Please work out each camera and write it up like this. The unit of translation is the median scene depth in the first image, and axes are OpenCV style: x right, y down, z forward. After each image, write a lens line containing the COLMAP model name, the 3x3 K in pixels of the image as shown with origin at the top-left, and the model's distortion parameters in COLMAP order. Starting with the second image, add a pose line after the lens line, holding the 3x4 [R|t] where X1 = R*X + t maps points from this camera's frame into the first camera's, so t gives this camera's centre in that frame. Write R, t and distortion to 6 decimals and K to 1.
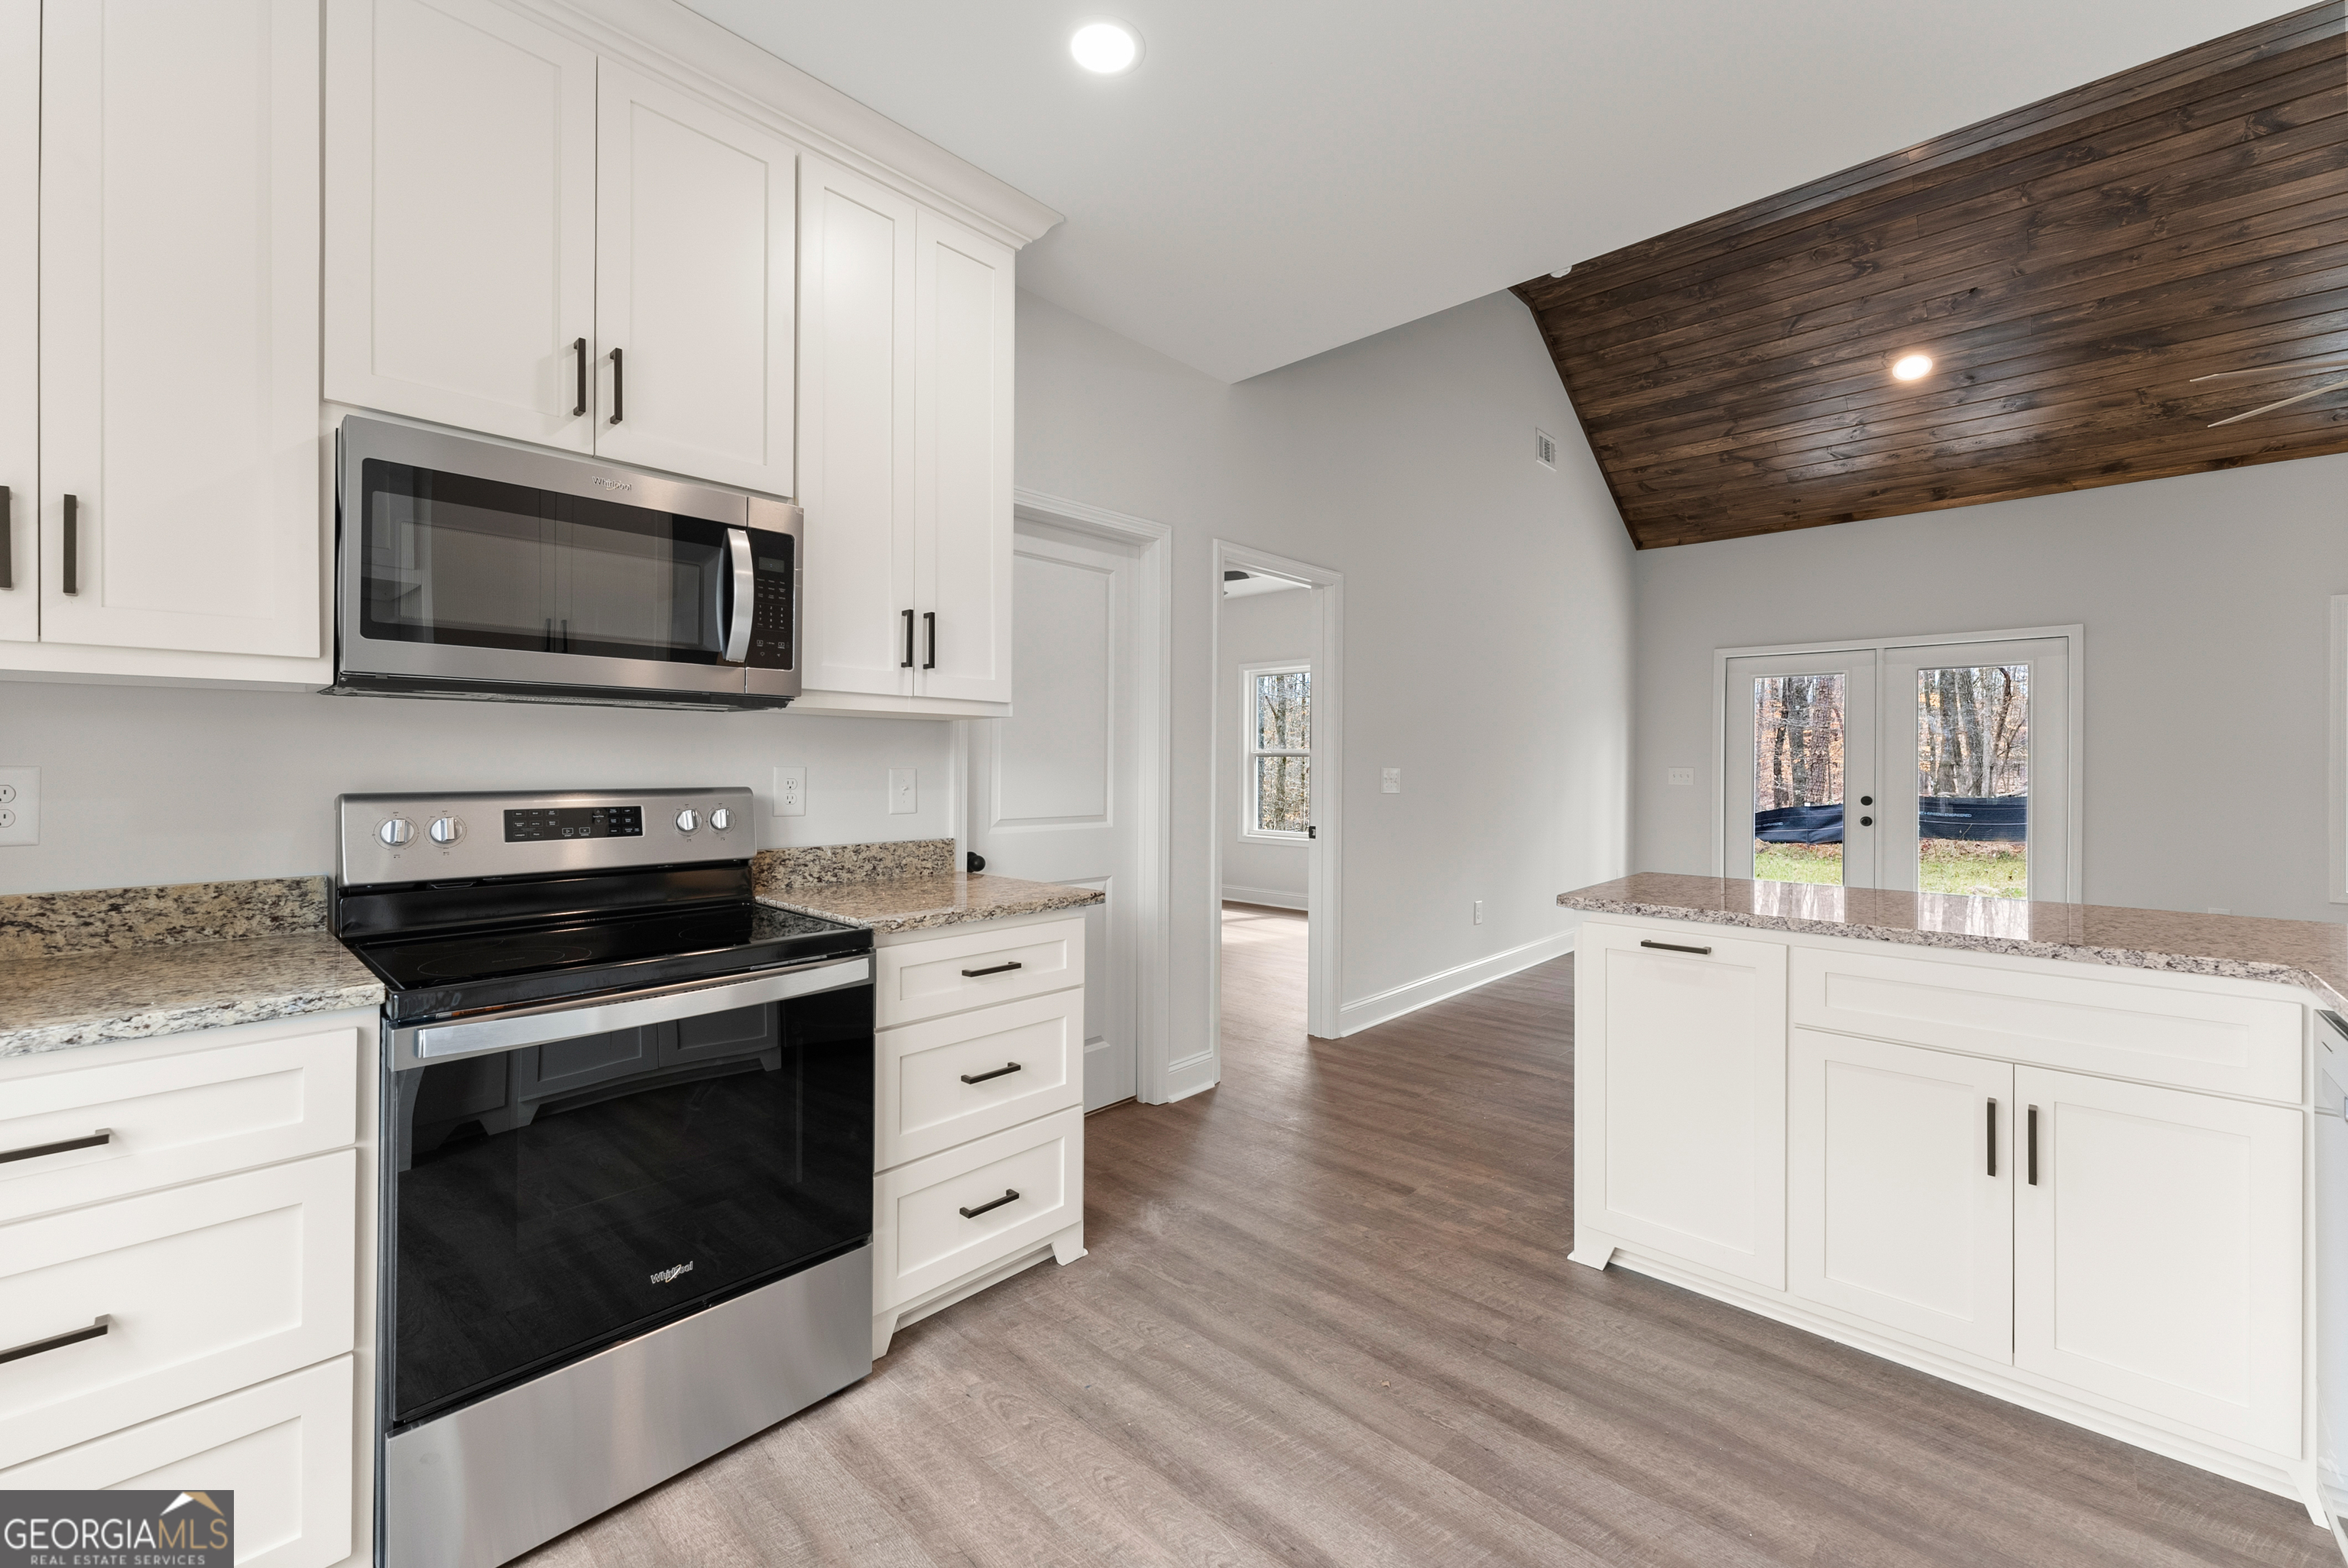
lens RADIAL K [[941.9, 0, 1164.0], [0, 941.9, 754.2], [0, 0, 1]] dist [0.004224, -0.001516]
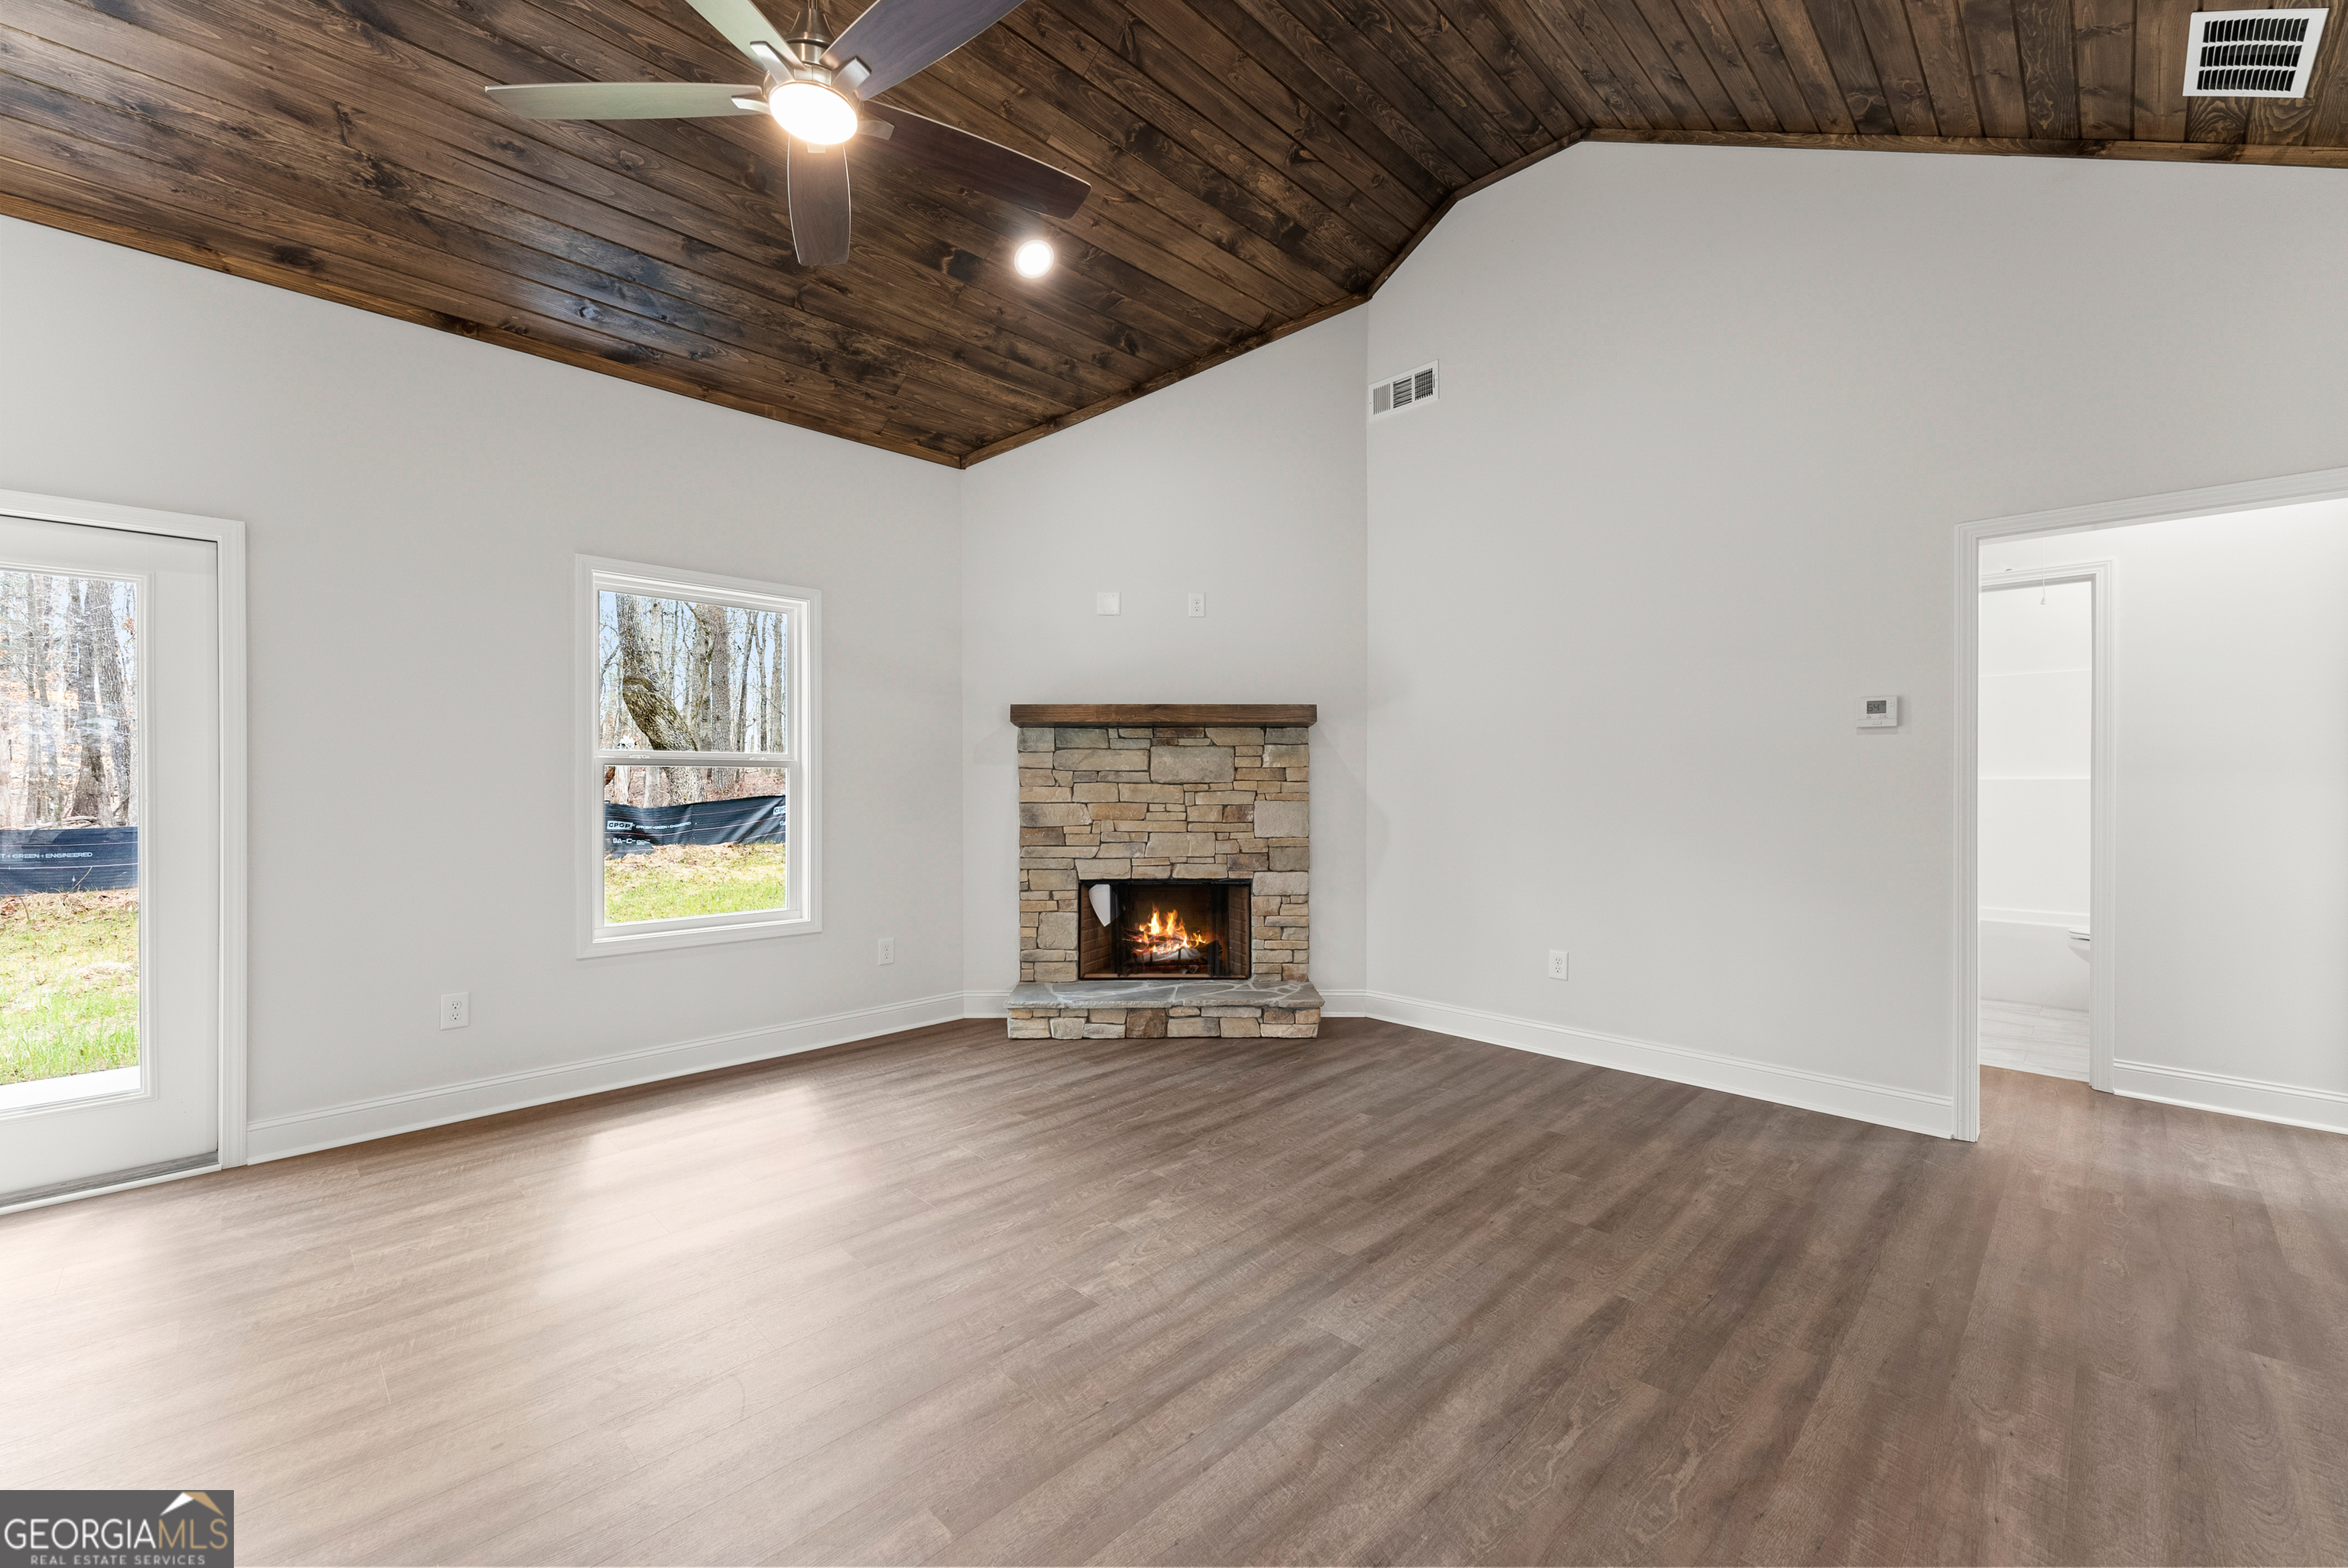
lens RADIAL K [[941.9, 0, 1168.1], [0, 941.9, 786.2], [0, 0, 1]] dist [0.004224, -0.001516]
pose [[0.032884, -0.013106, 0.999373, 0.387101], [-0.005851, 0.999894, 0.013305, 0.004633], [-0.999442, -0.006285, 0.032804, 0.390801]]
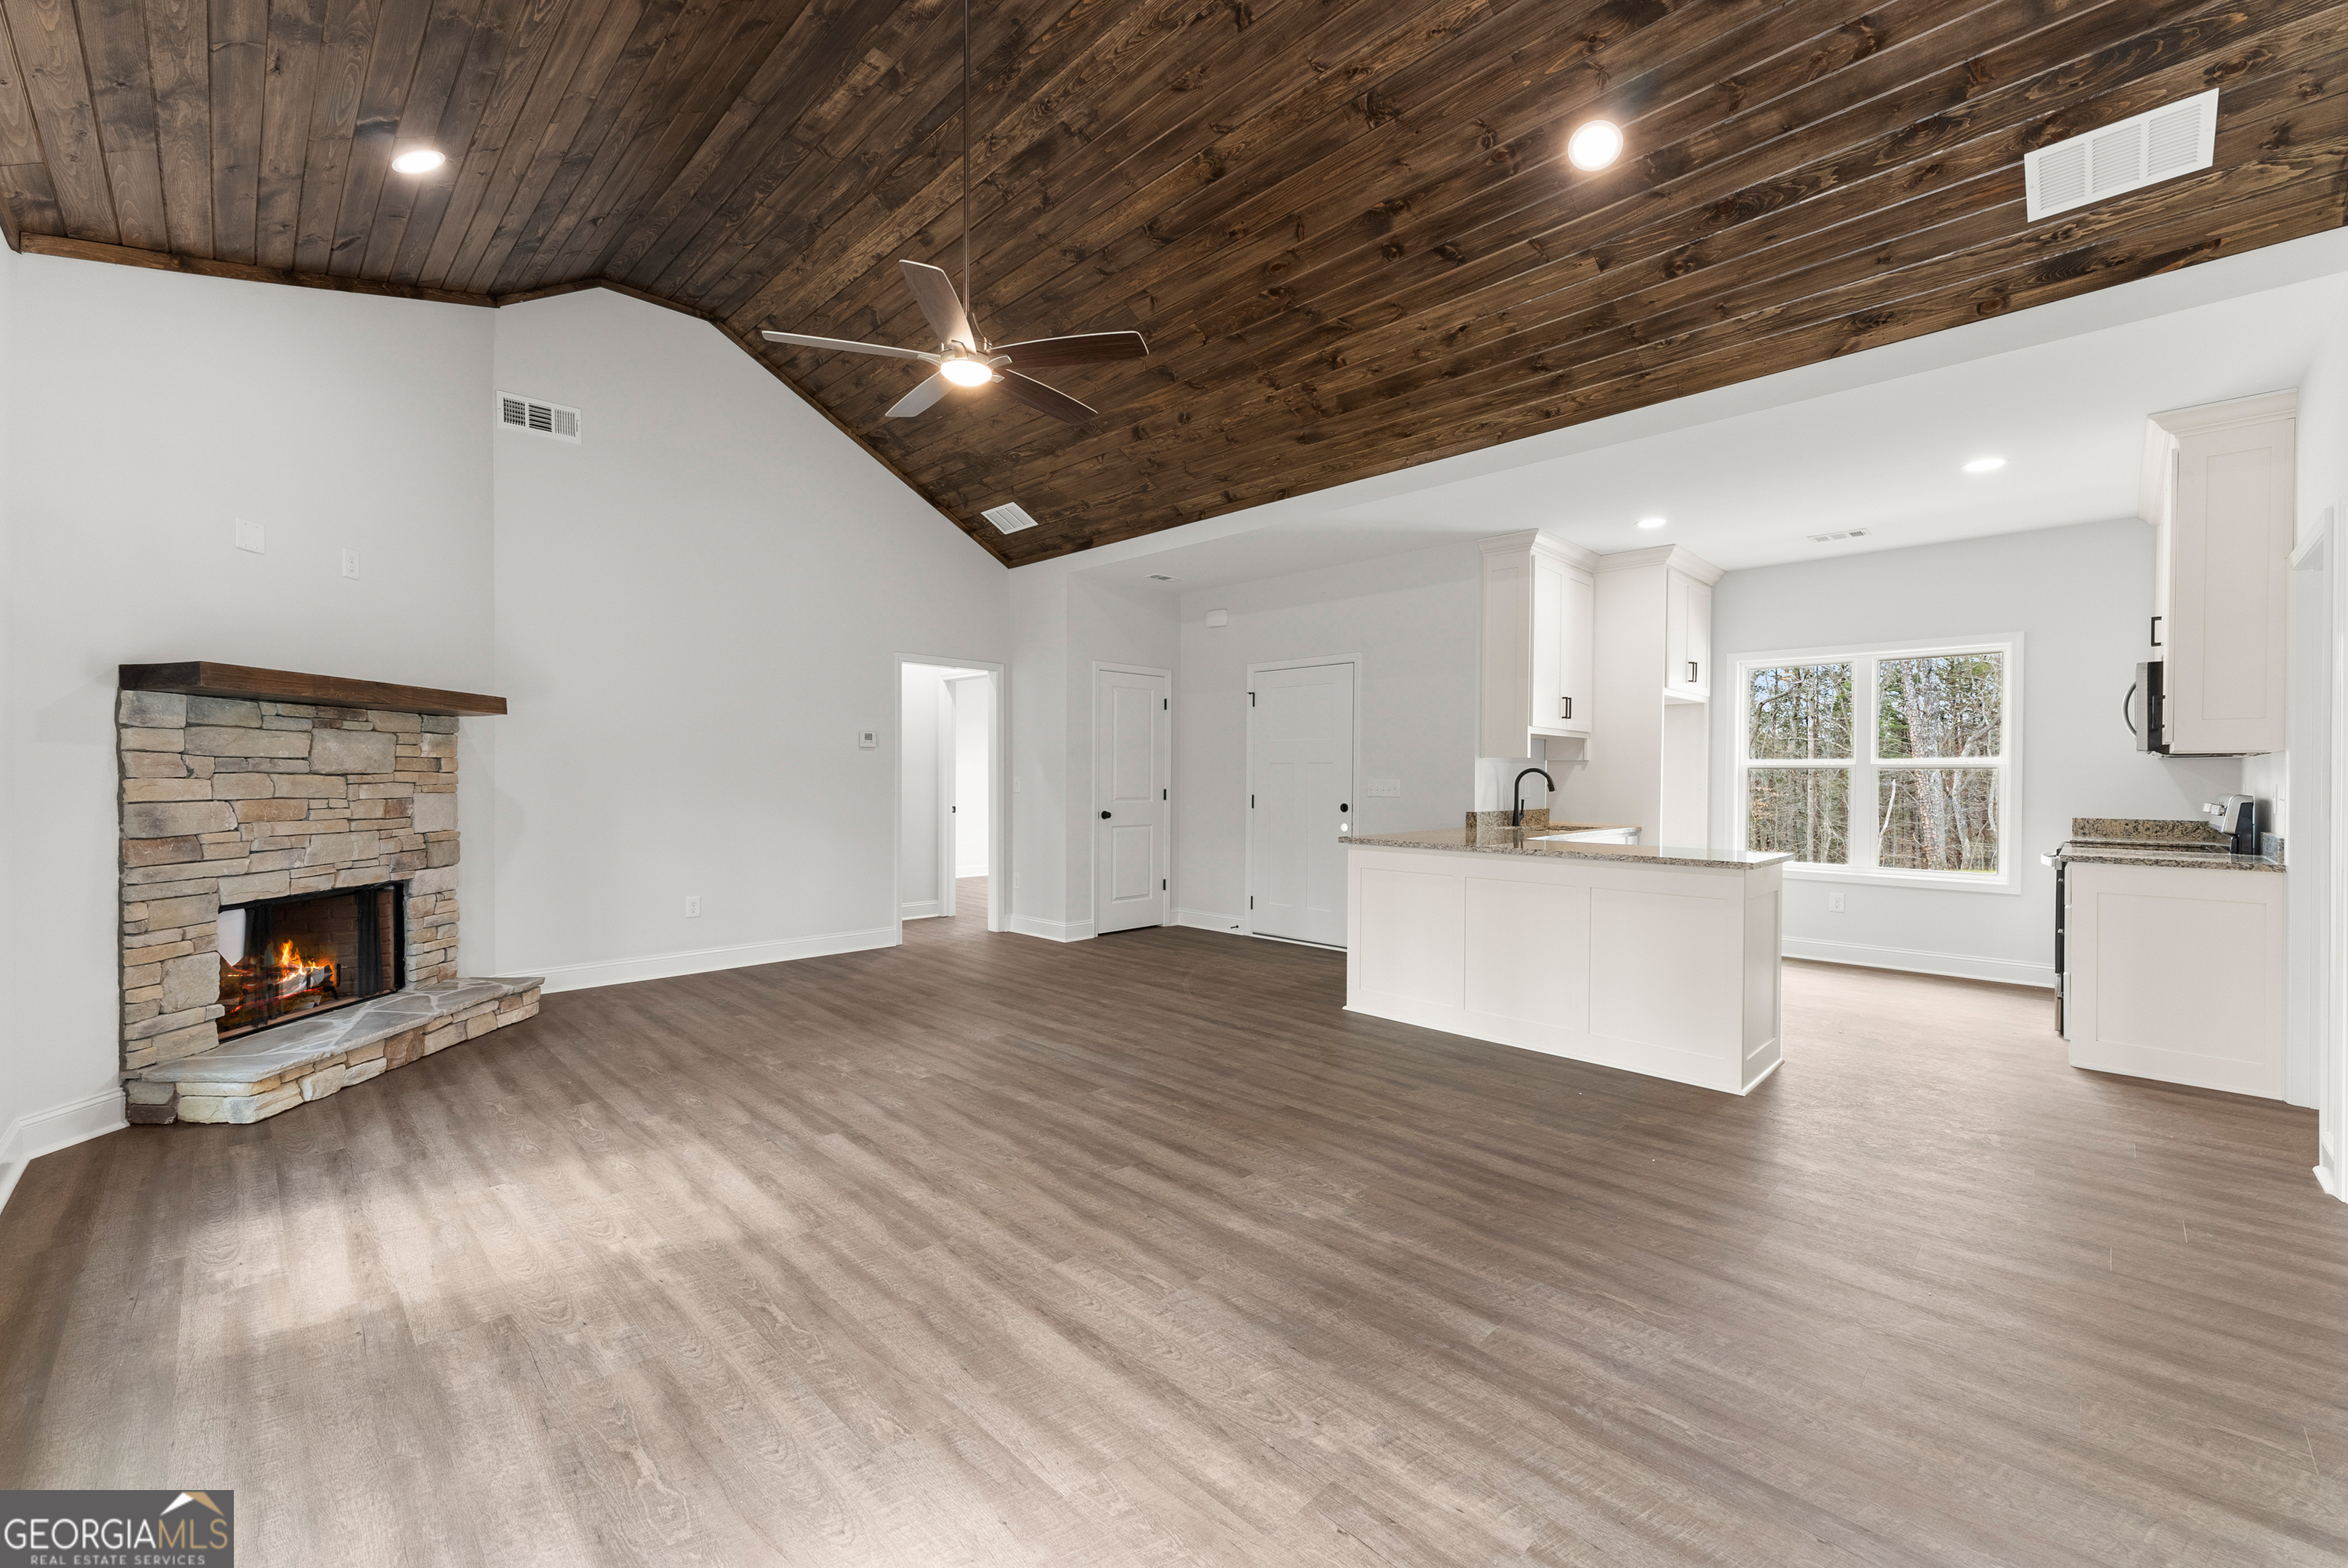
lens RADIAL K [[941.9, 0, 1167.8], [0, 941.9, 779.1], [0, 0, 1]] dist [0.004224, -0.001516]
pose [[-0.999508, -0.010538, 0.029554, 0.575912], [-0.010630, 0.999939, -0.002963, 0.011860], [-0.029521, -0.003276, -0.999559, 1.047130]]
